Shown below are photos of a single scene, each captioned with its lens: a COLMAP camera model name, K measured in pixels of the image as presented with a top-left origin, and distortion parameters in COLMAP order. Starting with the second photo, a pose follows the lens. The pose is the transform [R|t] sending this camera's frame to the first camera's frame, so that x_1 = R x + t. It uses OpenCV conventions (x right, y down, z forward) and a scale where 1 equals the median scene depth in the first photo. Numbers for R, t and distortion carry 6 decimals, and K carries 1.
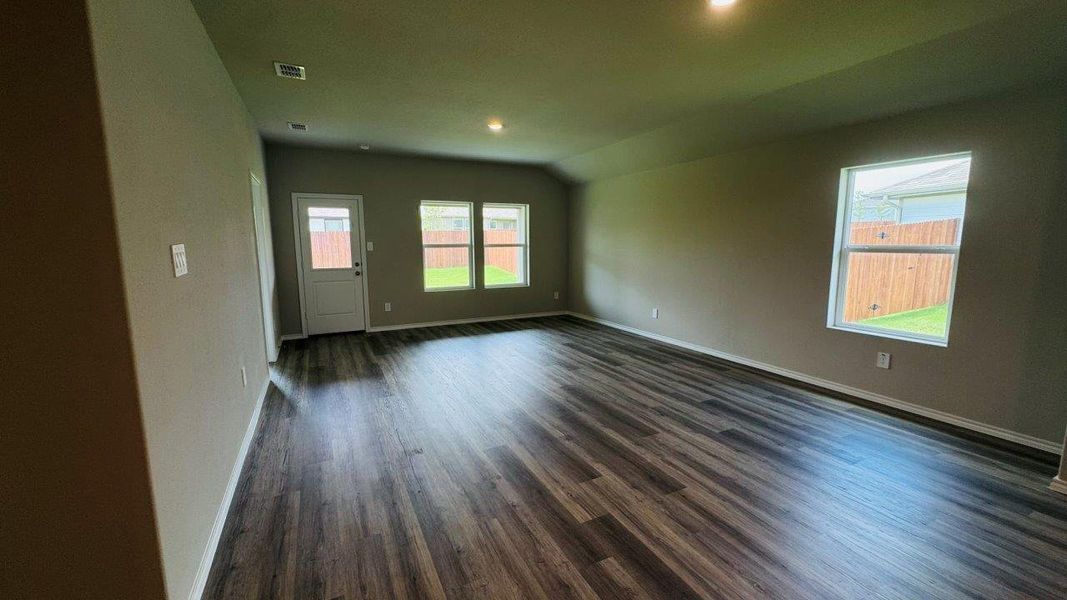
lens RADIAL K [[427.9, 0, 533.5], [0, 427.9, 300.0], [0, 0, 1]] dist [-0.001263, -0.000068]
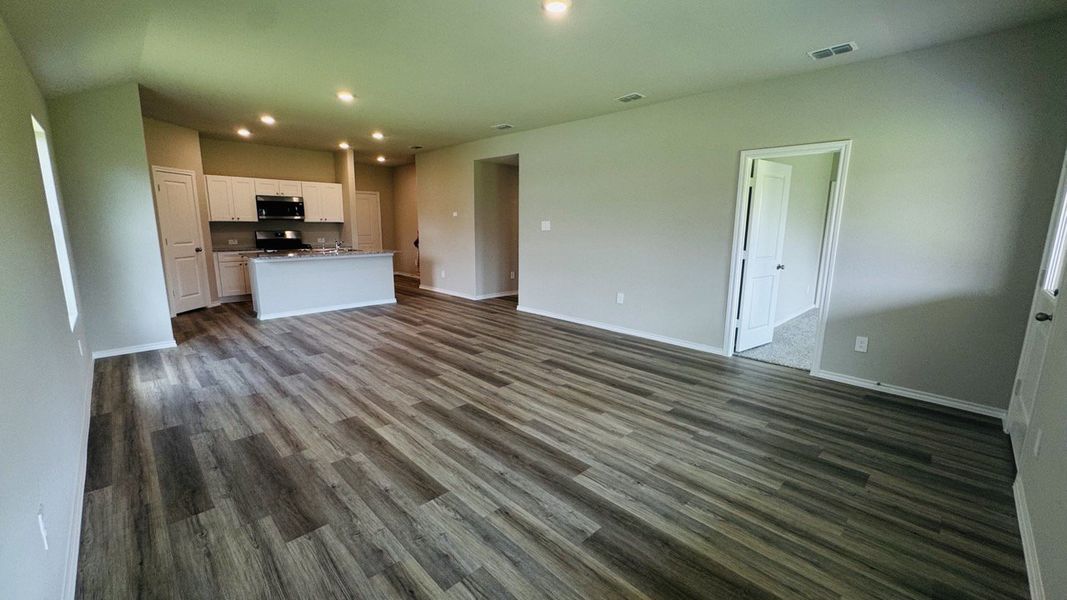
lens RADIAL K [[427.9, 0, 533.5], [0, 427.9, 300.0], [0, 0, 1]] dist [-0.001263, -0.000068]
pose [[-0.953466, 0.044715, -0.298166, 0.118094], [-0.051514, 0.950238, 0.307235, -0.216973], [0.297066, 0.308298, -0.903717, 1.576504]]
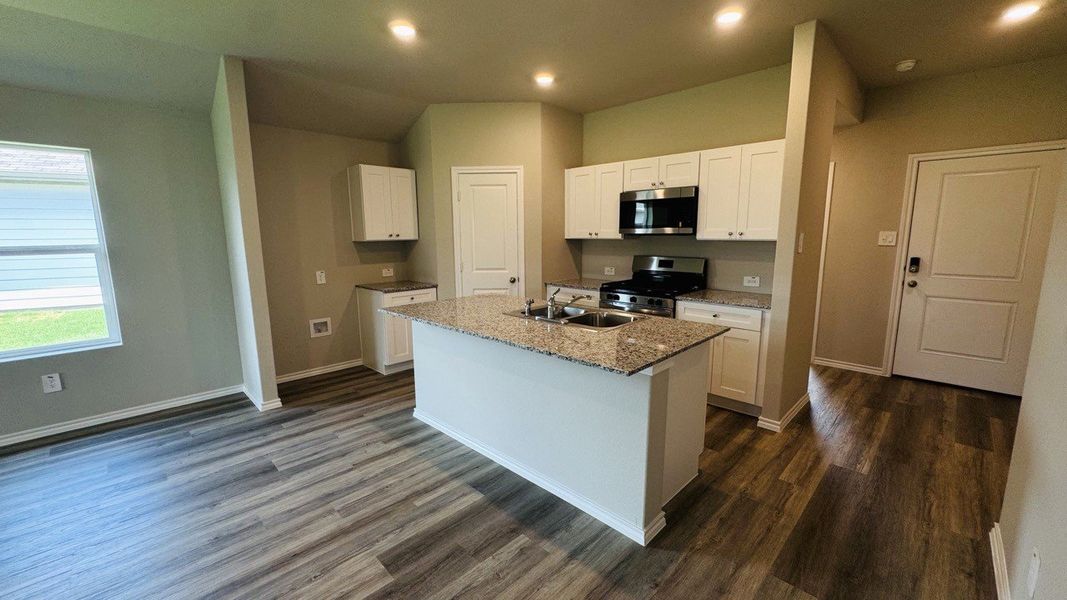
lens RADIAL K [[427.9, 0, 533.5], [0, 427.9, 300.0], [0, 0, 1]] dist [-0.001263, -0.000068]
pose [[-0.314002, -0.145553, 0.938199, -0.181701], [0.139990, 0.970280, 0.197382, -0.037419], [-0.939045, 0.193317, -0.284294, 0.239342]]
